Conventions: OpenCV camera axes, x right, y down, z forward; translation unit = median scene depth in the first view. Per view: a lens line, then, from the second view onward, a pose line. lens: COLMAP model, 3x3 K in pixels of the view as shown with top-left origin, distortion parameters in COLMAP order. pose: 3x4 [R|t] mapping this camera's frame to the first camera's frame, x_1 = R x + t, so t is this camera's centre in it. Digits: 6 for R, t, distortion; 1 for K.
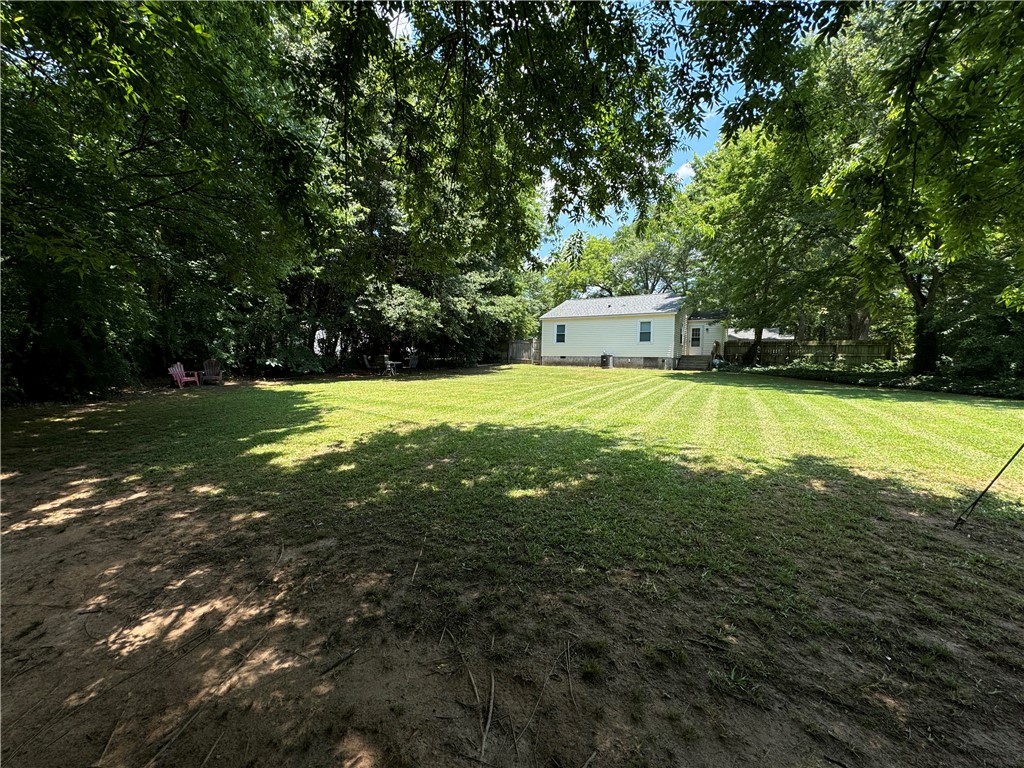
lens RADIAL K [[408.1, 0, 513.9], [0, 408.1, 385.6], [0, 0, 1]] dist [-0.001121, 0.000750]
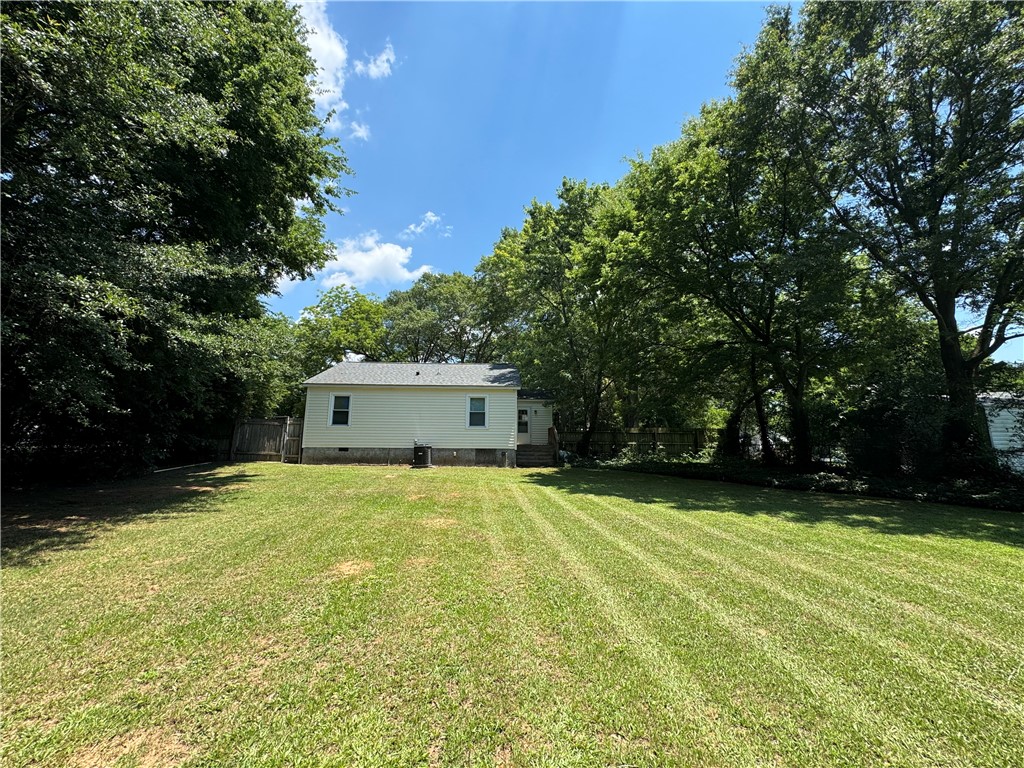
lens RADIAL K [[408.1, 0, 514.5], [0, 408.1, 380.9], [0, 0, 1]] dist [-0.001121, 0.000750]
pose [[0.814252, 0.078444, 0.575187, -0.032793], [0.040831, 0.980635, -0.191540, -0.047554], [-0.579073, 0.179447, 0.795281, 0.395645]]
